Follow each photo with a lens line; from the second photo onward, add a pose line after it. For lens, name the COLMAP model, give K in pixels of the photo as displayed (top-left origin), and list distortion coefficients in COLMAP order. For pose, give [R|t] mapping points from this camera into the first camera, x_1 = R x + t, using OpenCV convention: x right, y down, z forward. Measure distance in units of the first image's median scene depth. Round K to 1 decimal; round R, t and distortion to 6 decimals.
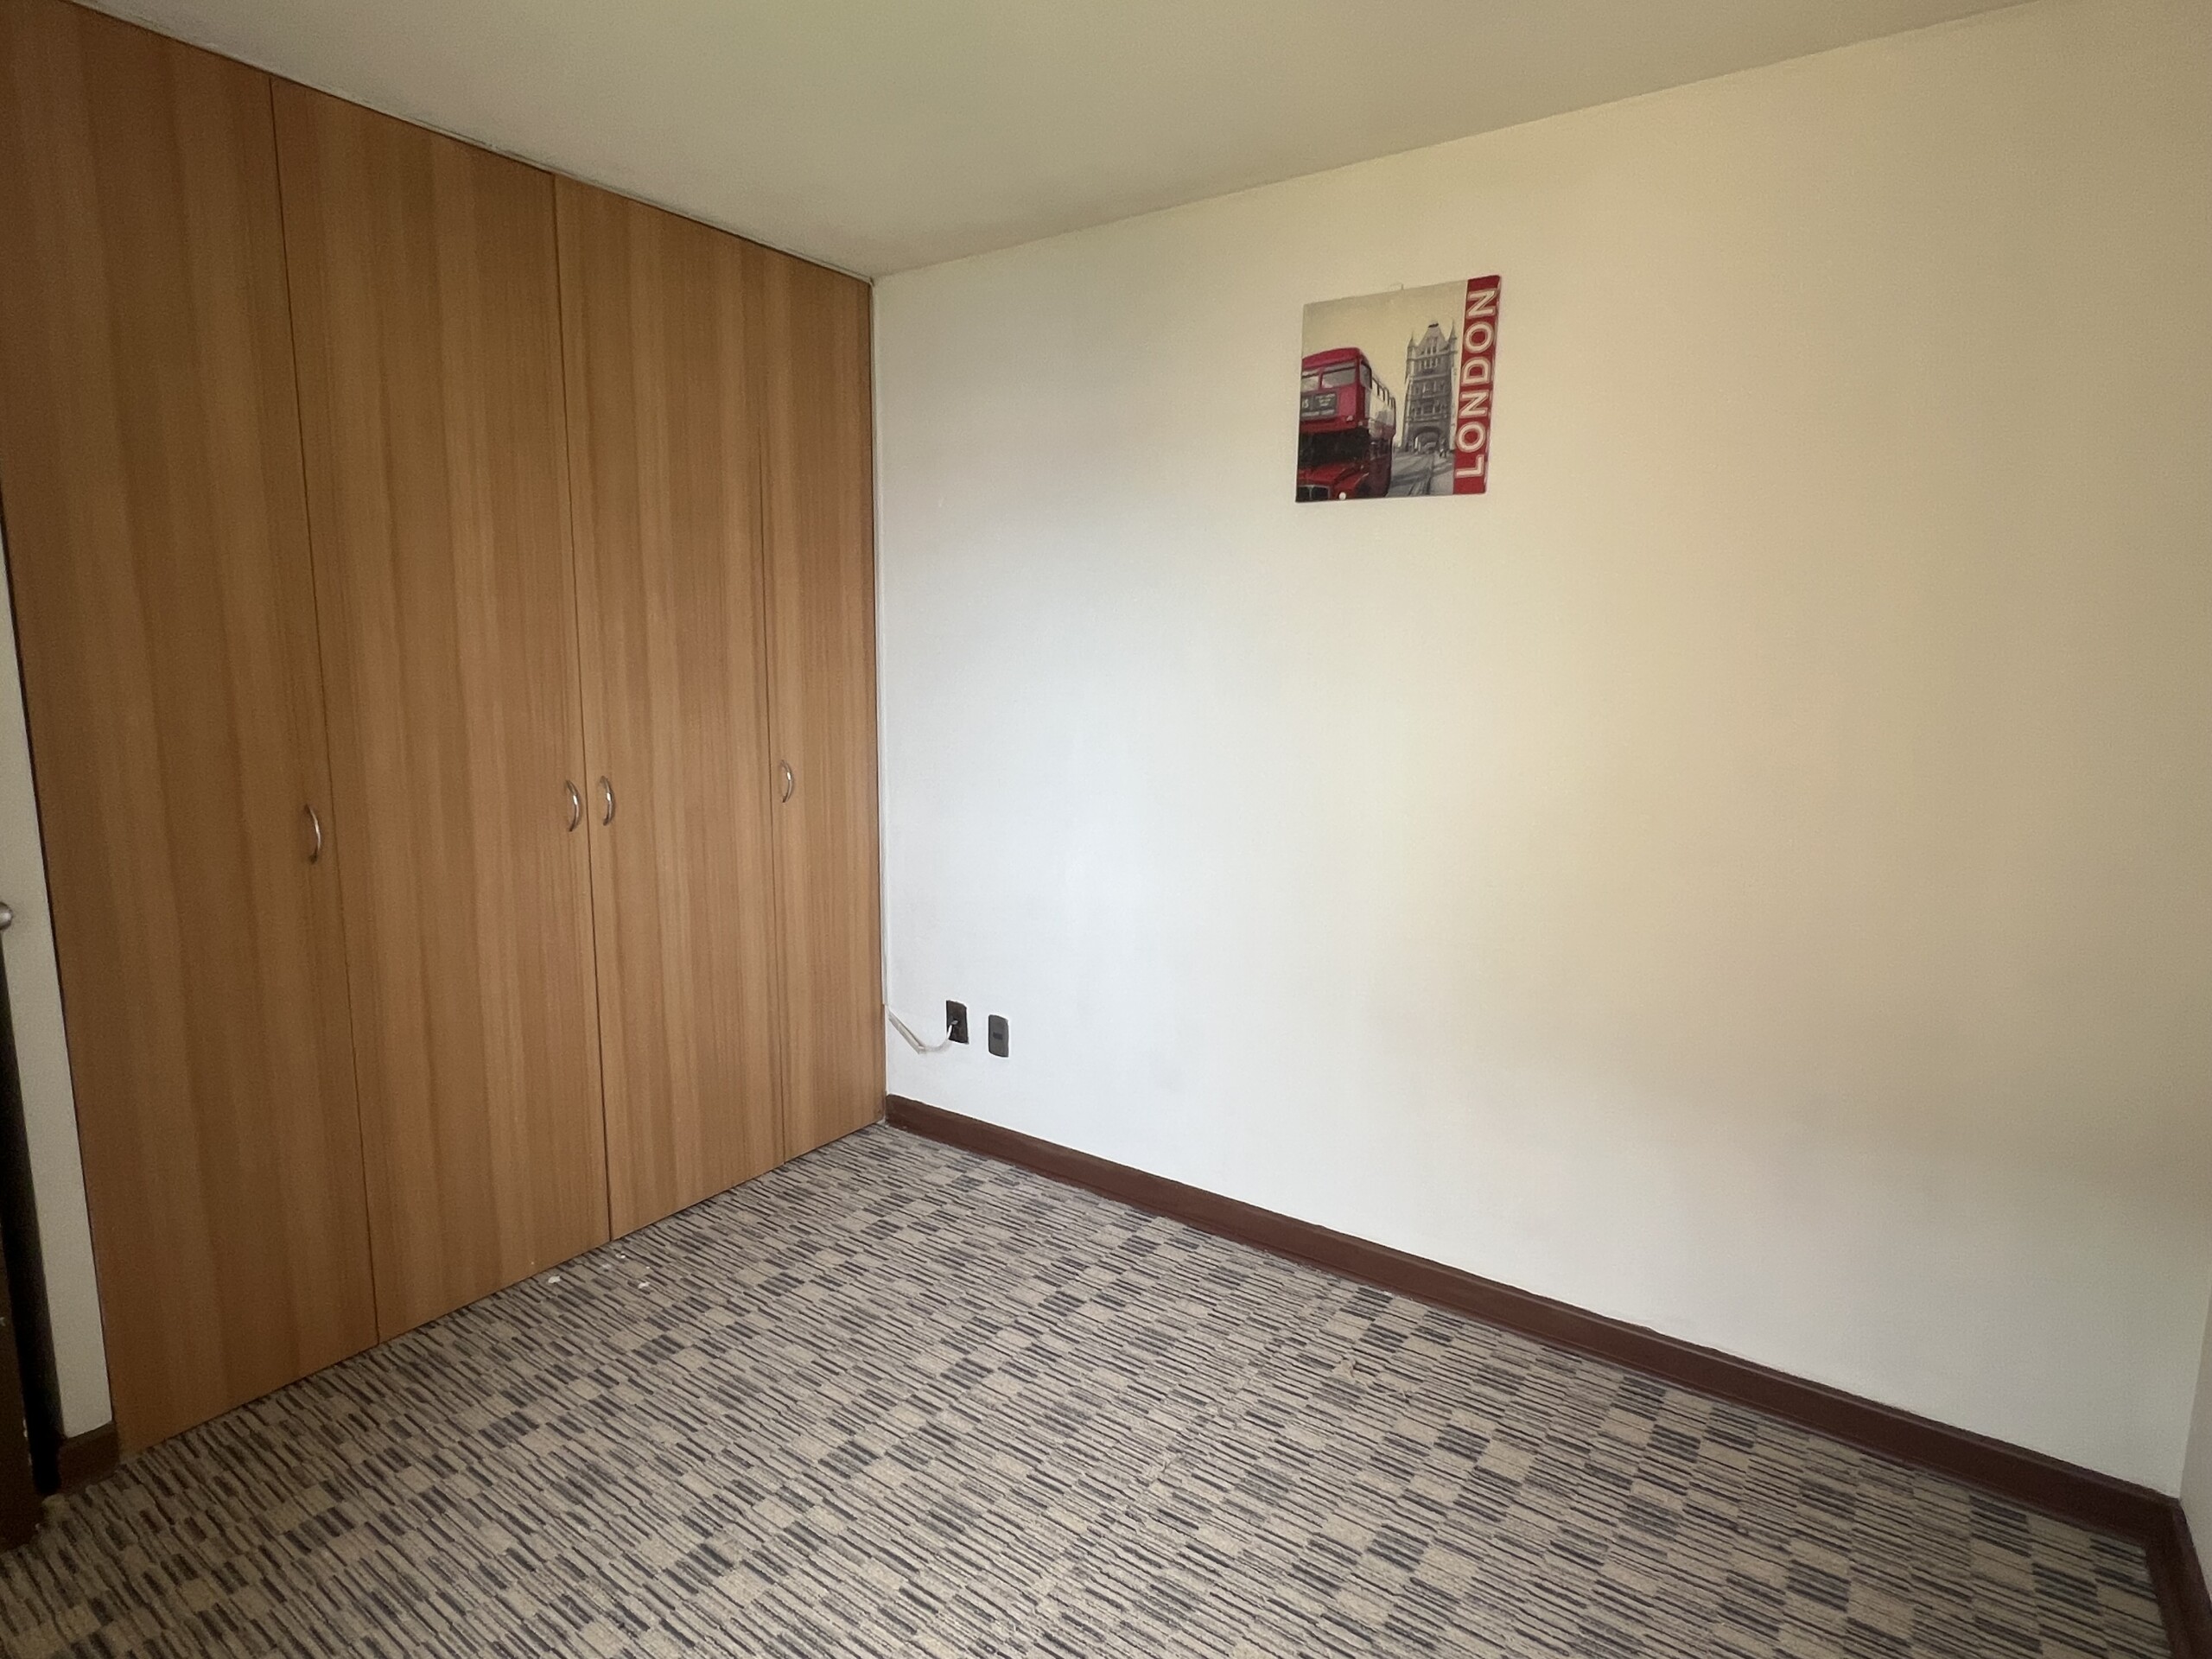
lens RADIAL K [[1180.0, 0, 1102.1], [0, 1180.0, 826.2], [0, 0, 1]] dist [-0.001213, 0.001010]
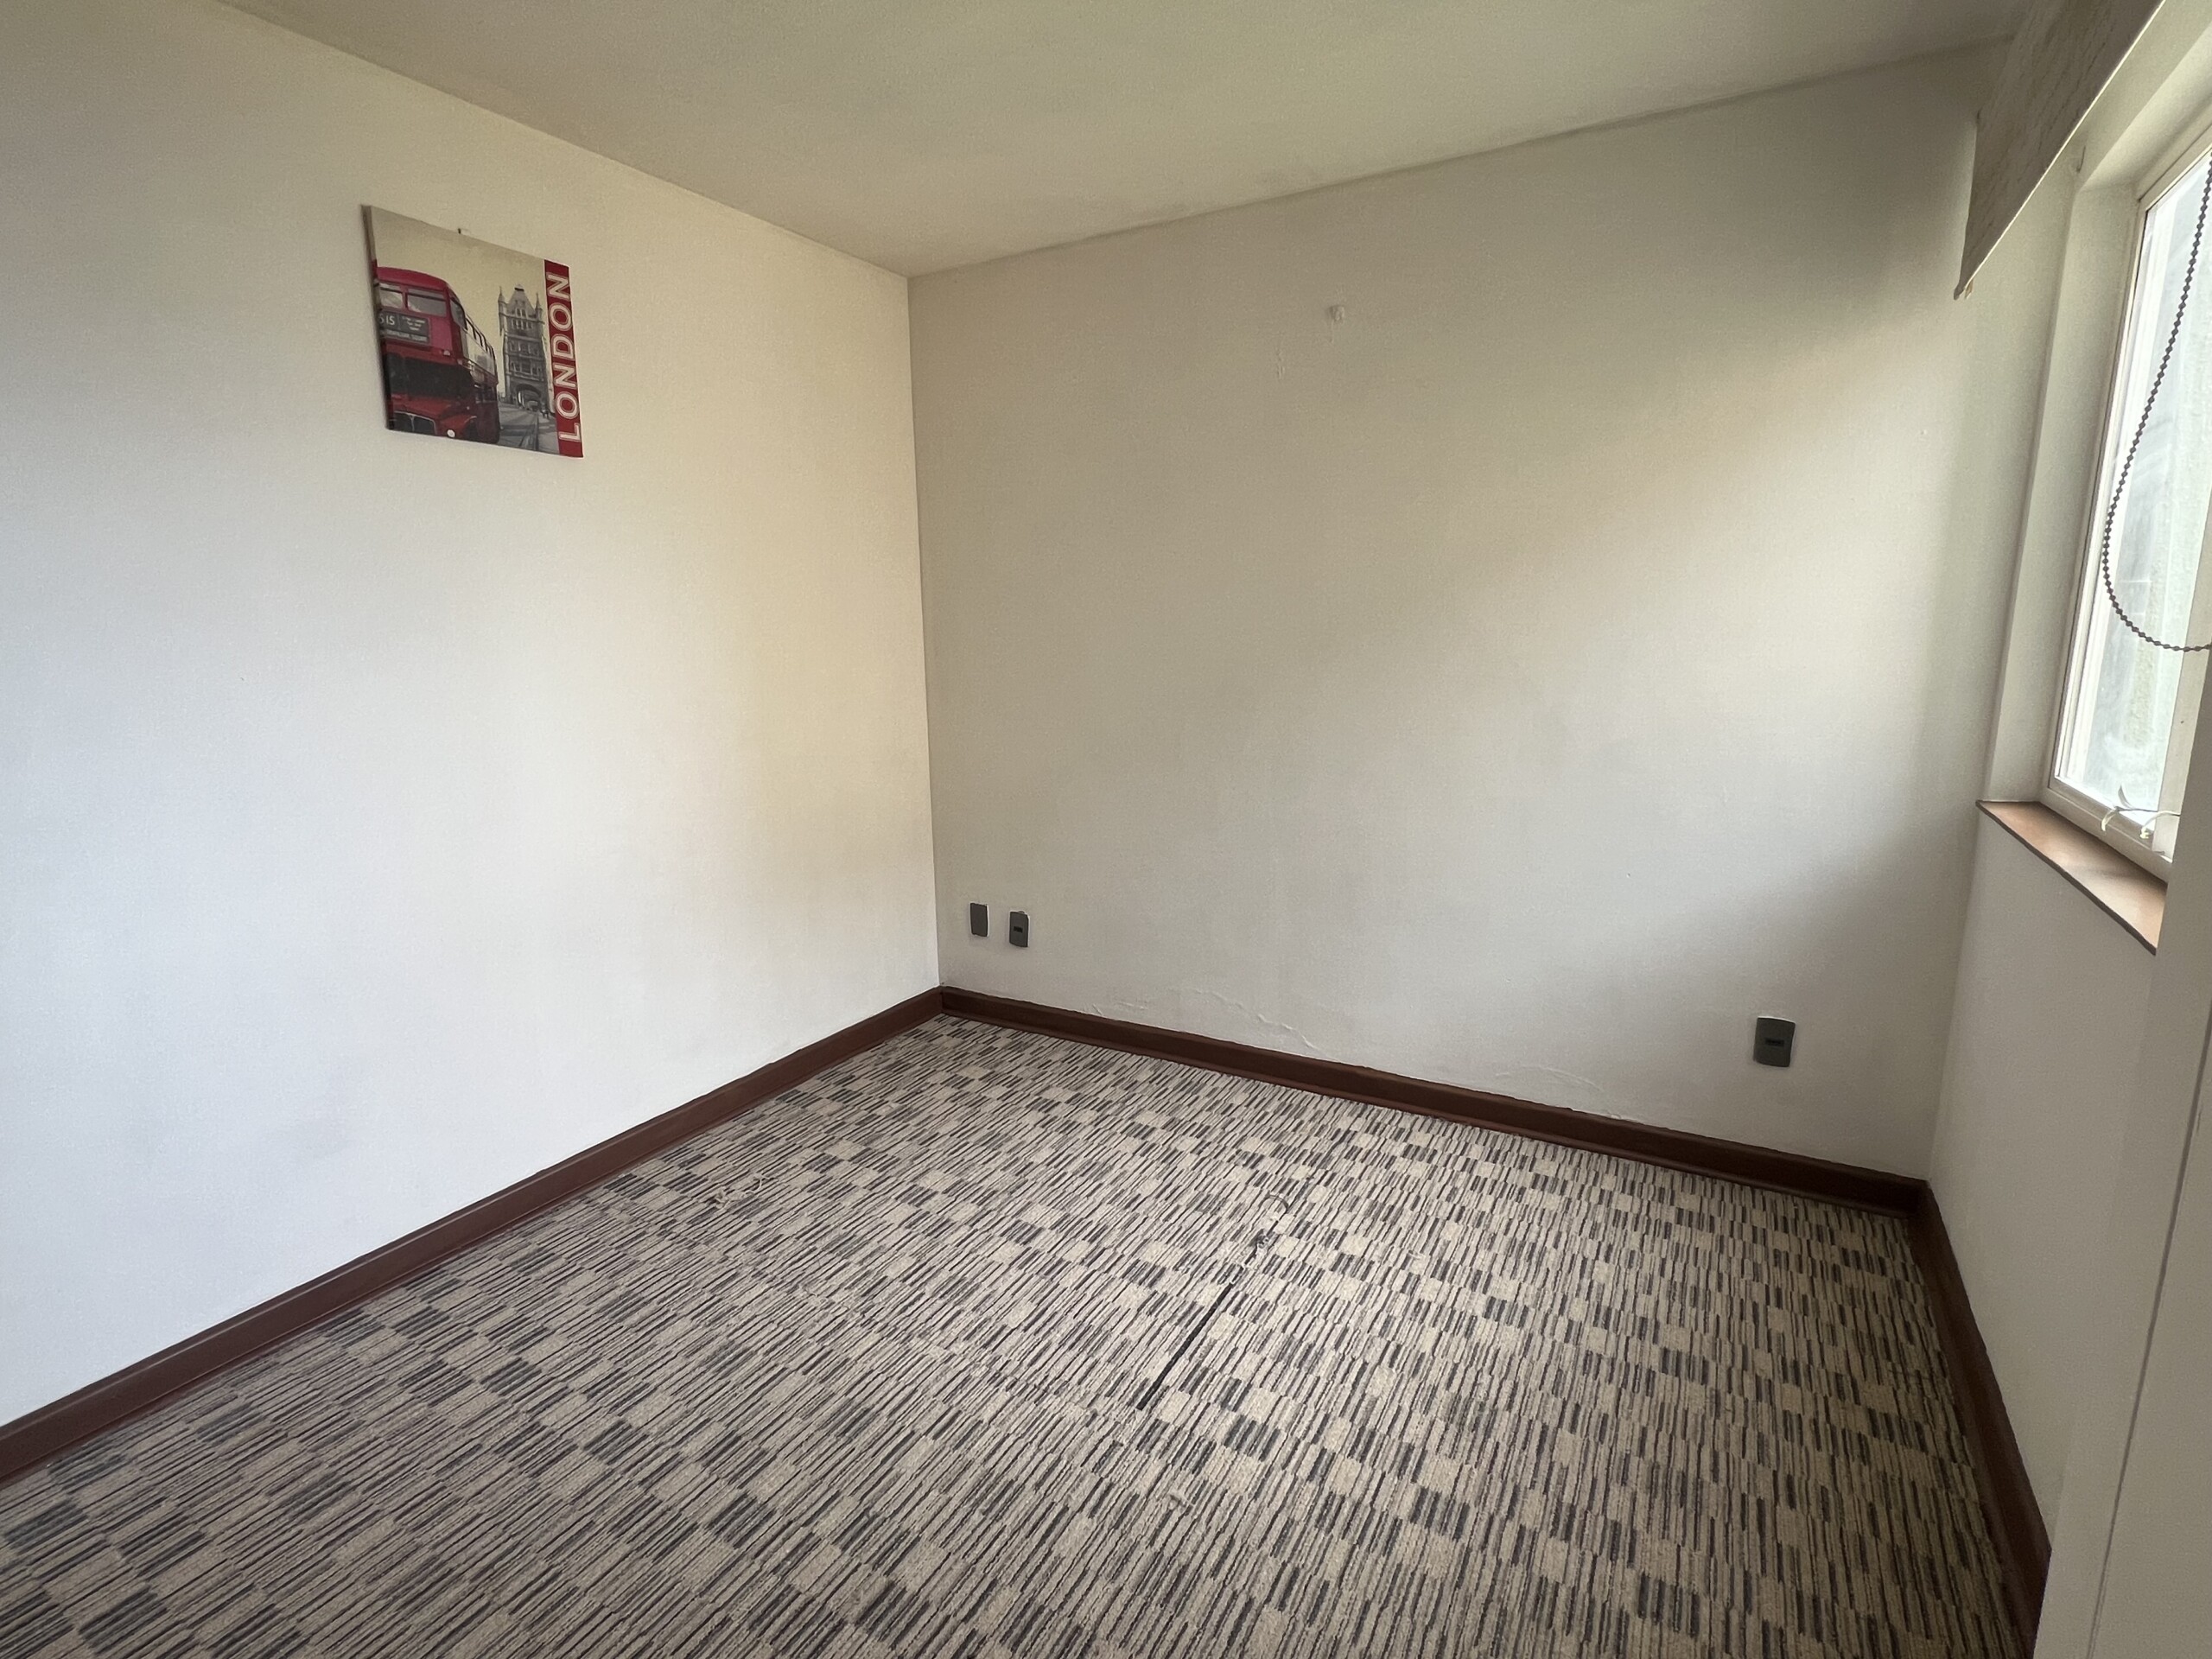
lens RADIAL K [[1049.8, 0, 1105.8], [0, 1049.8, 824.6], [0, 0, 1]] dist [-0.003141, 0.000021]
pose [[-0.088485, -0.199872, 0.975818, -0.798979], [0.162220, 0.963691, 0.212097, -0.070559], [-0.982779, 0.177064, -0.052849, 0.613963]]
